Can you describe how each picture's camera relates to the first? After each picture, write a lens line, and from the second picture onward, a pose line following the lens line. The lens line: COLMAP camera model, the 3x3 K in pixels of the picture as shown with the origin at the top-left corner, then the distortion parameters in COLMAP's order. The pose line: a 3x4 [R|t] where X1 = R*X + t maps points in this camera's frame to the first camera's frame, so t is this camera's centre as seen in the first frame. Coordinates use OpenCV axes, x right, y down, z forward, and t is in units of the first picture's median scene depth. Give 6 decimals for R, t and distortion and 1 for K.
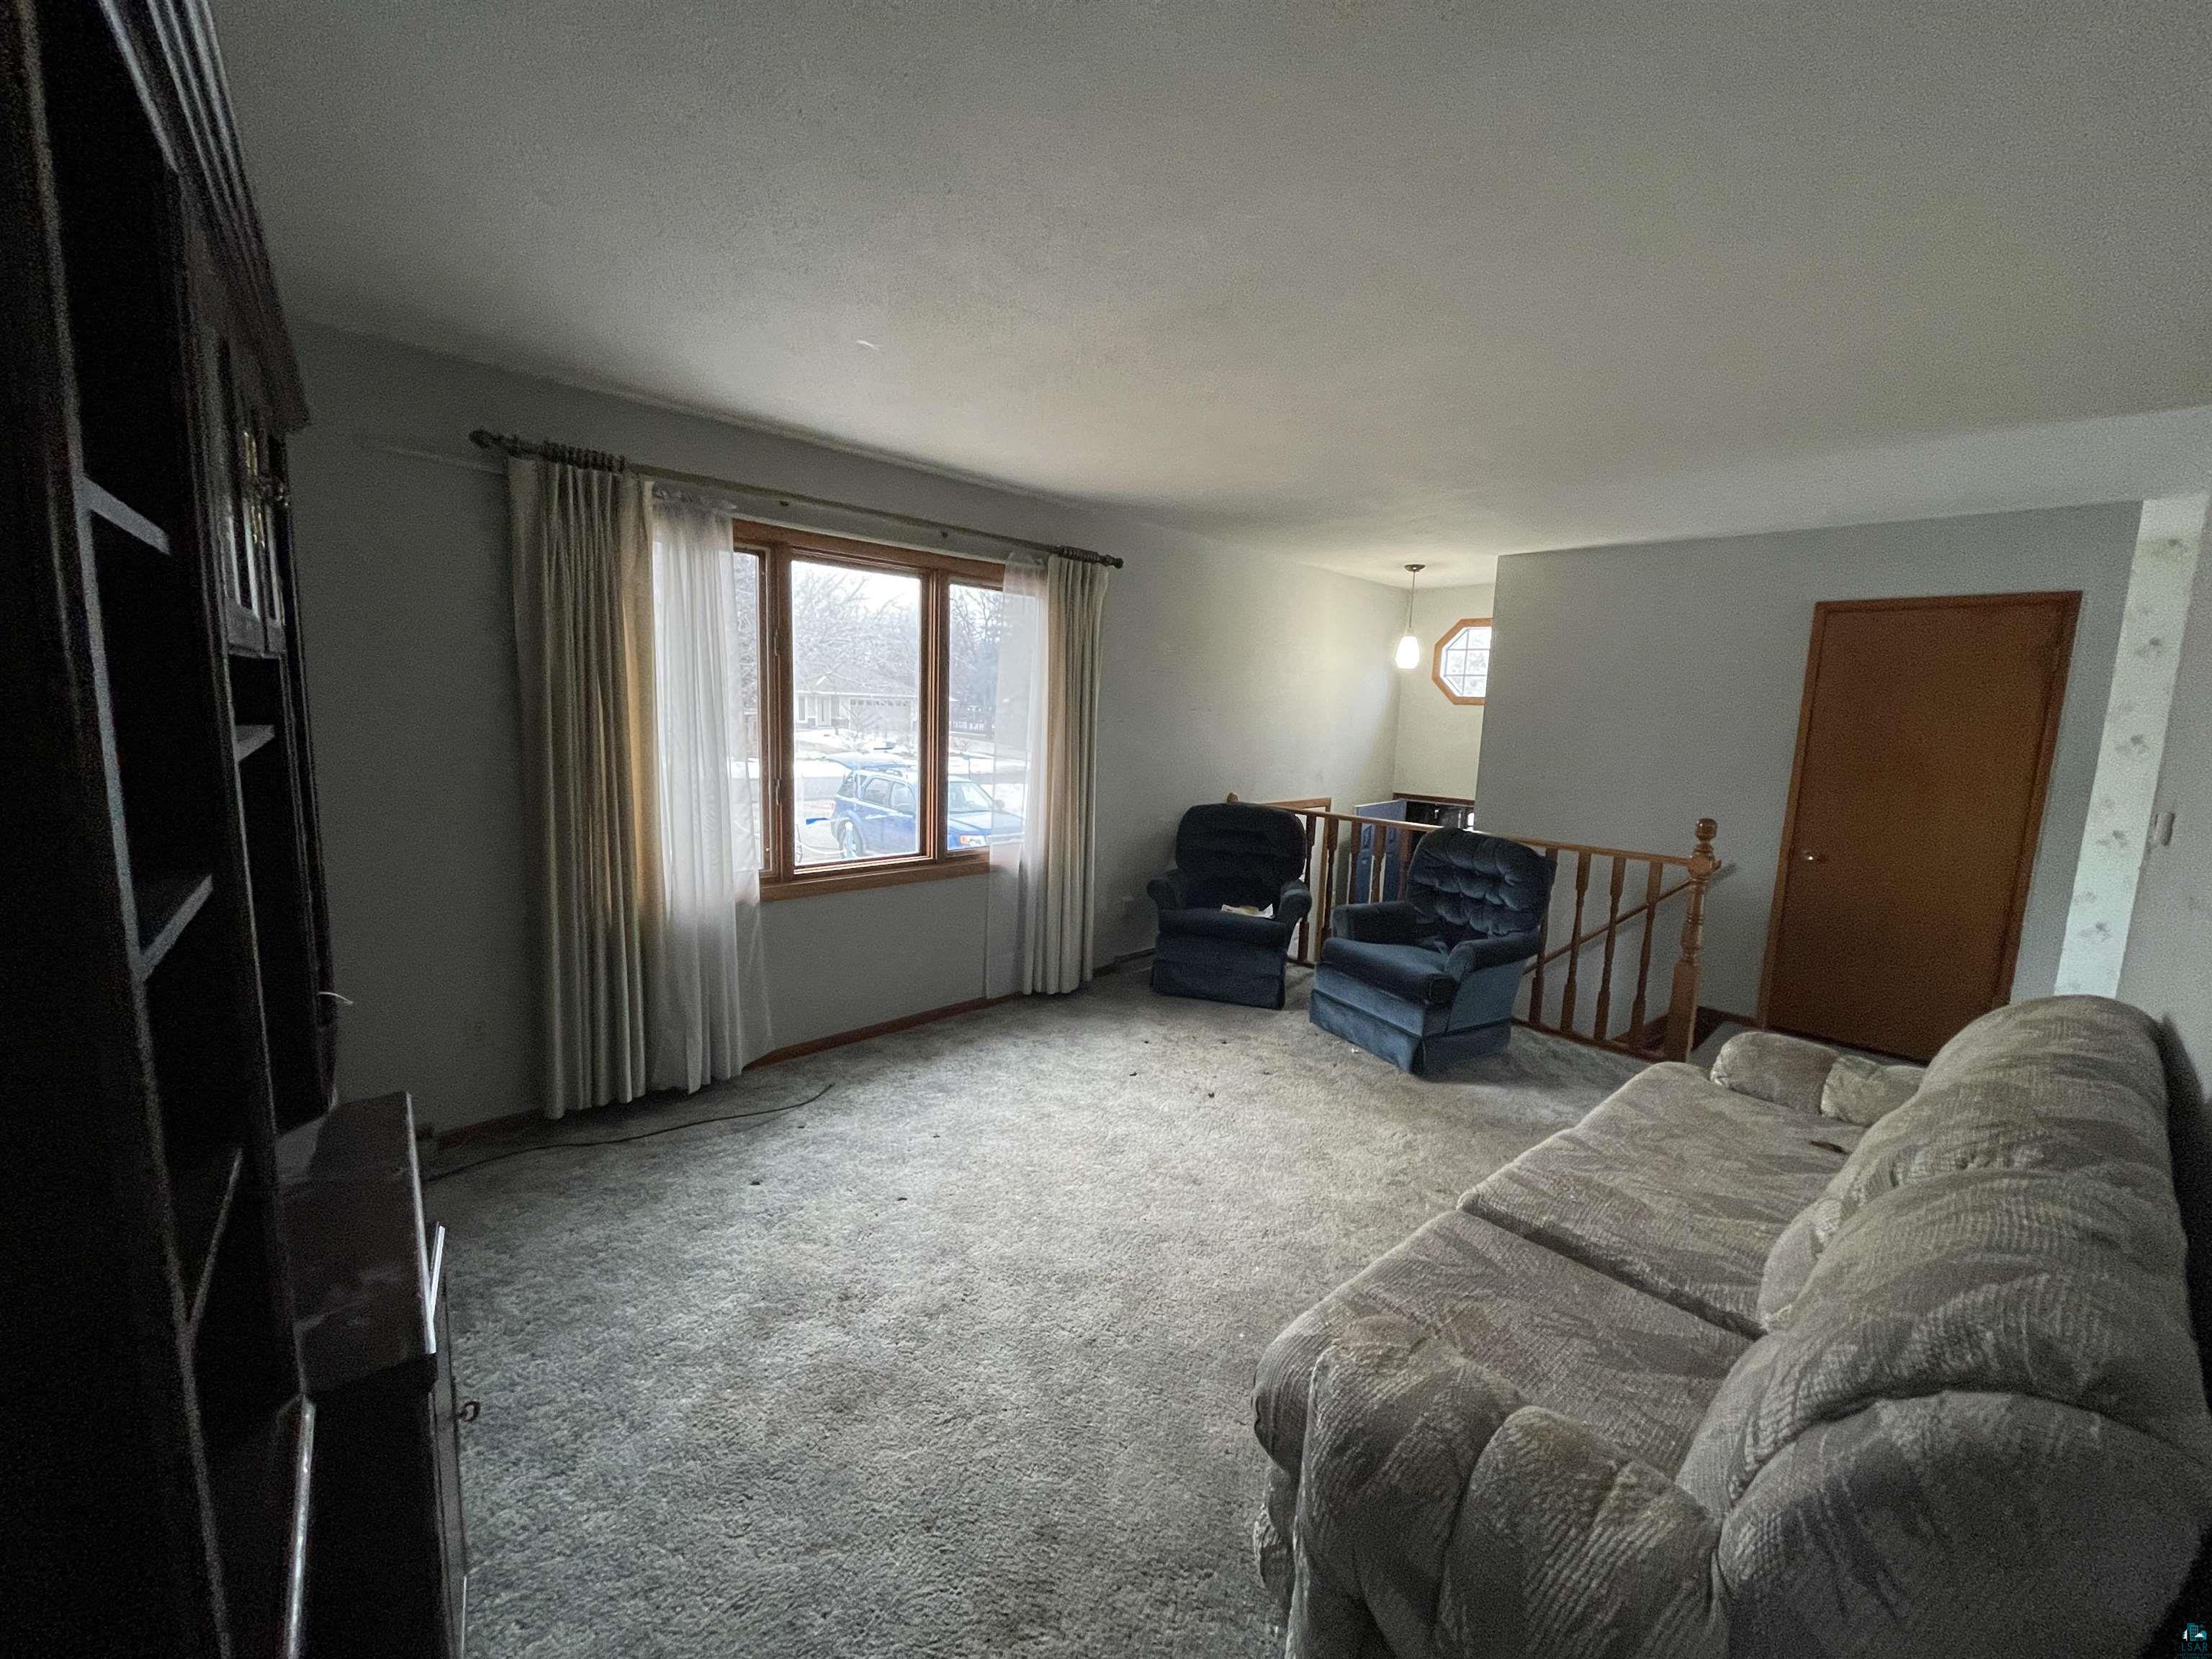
lens RADIAL K [[888.7, 0, 1114.4], [0, 888.7, 832.4], [0, 0, 1]] dist [-0.000004, -0.001475]
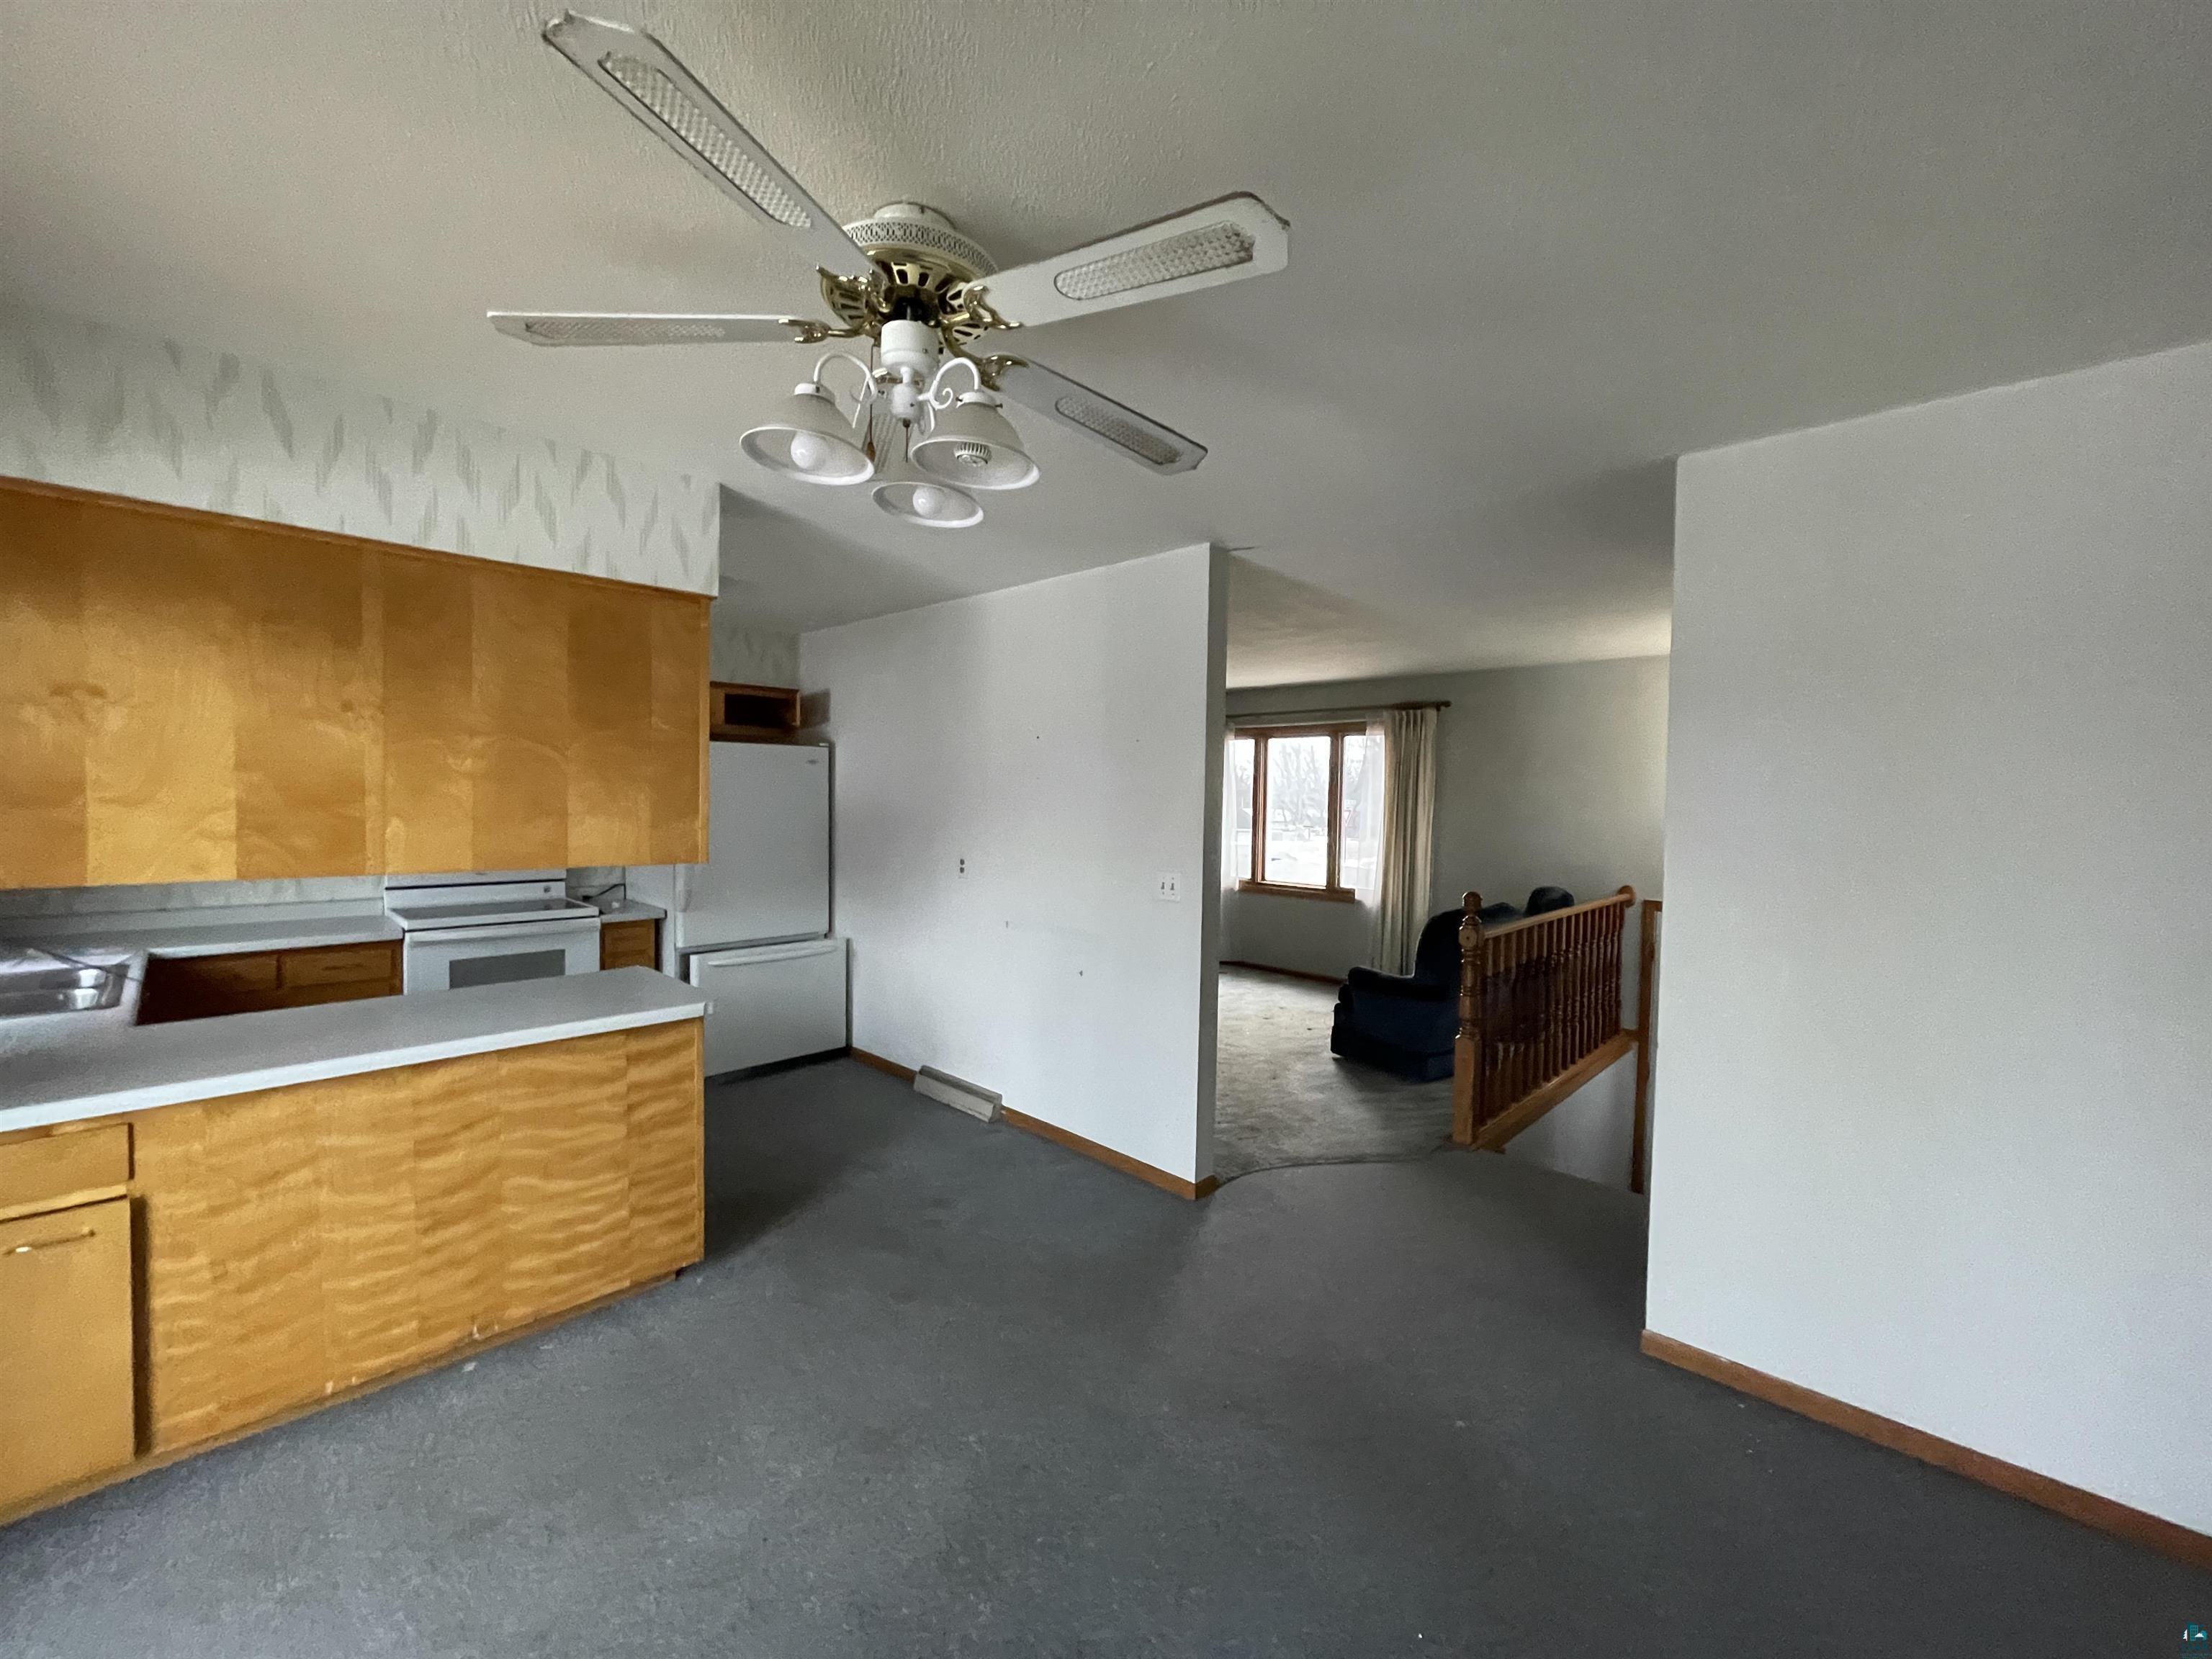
lens RADIAL K [[888.7, 0, 1119.0], [0, 888.7, 830.4], [0, 0, 1]] dist [-0.000004, -0.001475]
pose [[0.035364, 0.003782, -0.999367, 1.787506], [-0.155722, 0.987799, -0.001772, -0.021991], [0.987168, 0.155686, 0.035522, 0.583924]]
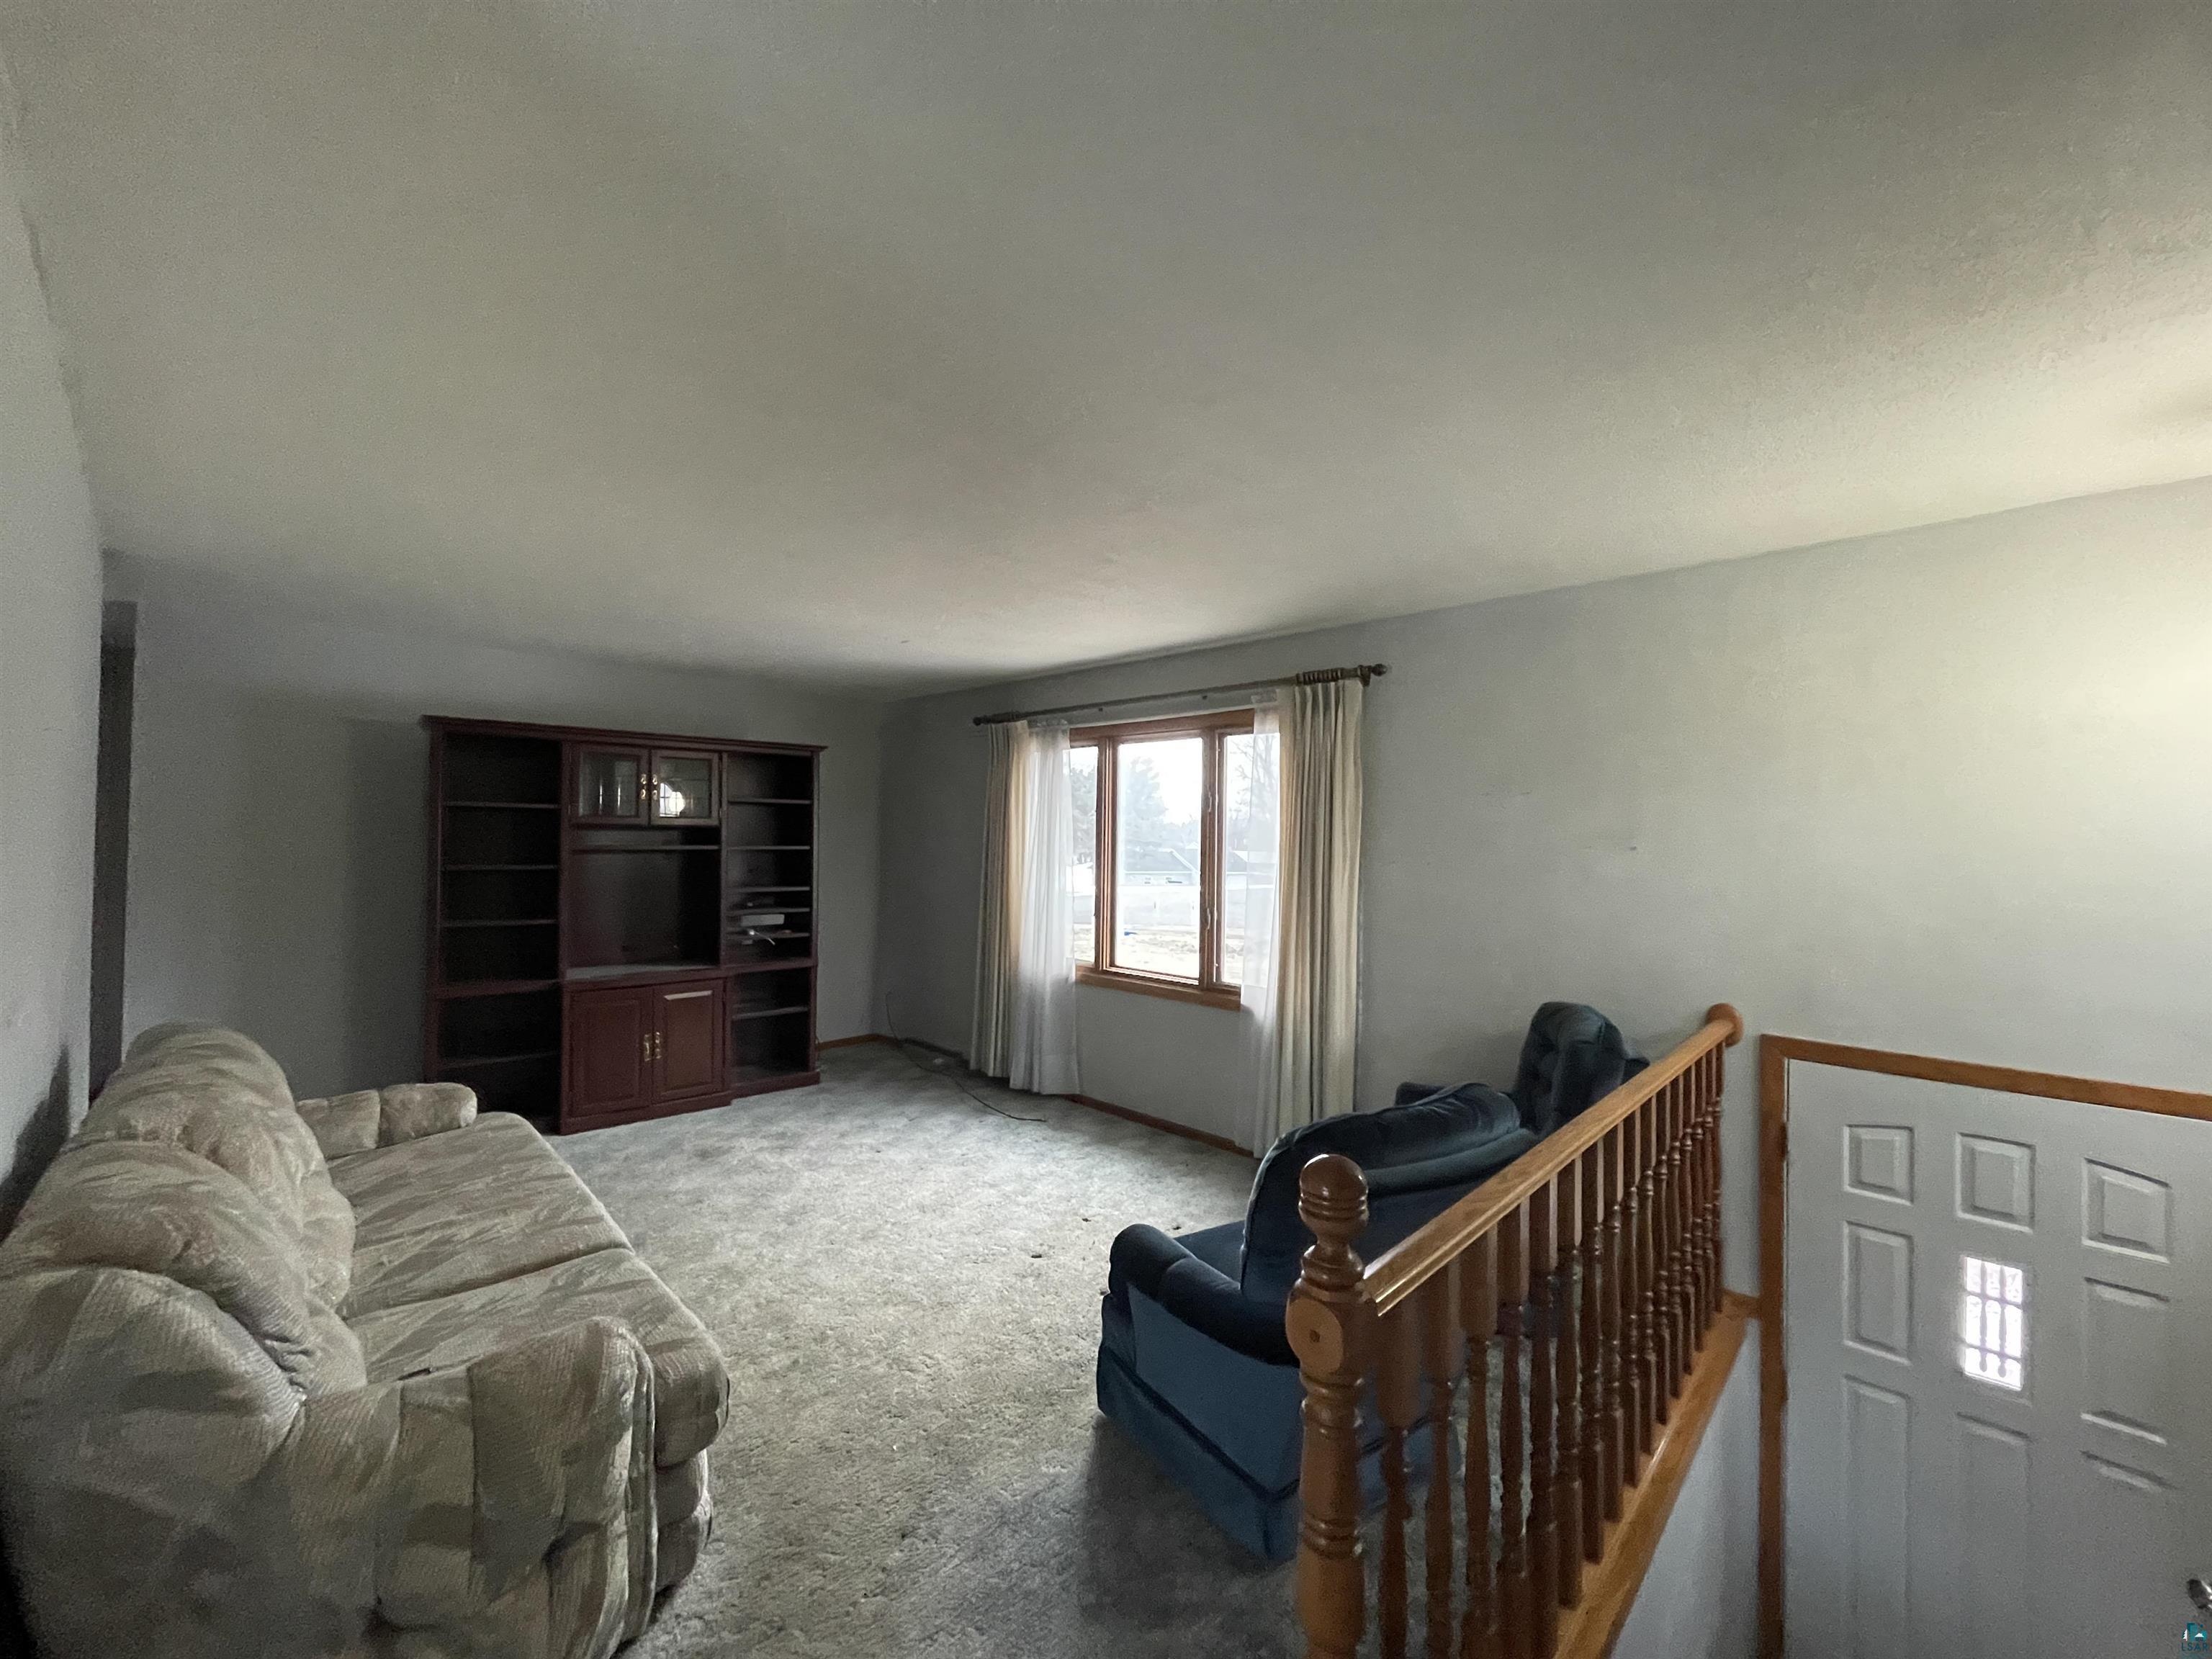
lens RADIAL K [[888.7, 0, 1104.2], [0, 888.7, 833.7], [0, 0, 1]] dist [-0.000004, -0.001475]
pose [[0.021158, -0.037451, -0.999074, 1.021213], [-0.150772, 0.987750, -0.040220, -0.105785], [0.988342, 0.151483, 0.015252, 0.963766]]
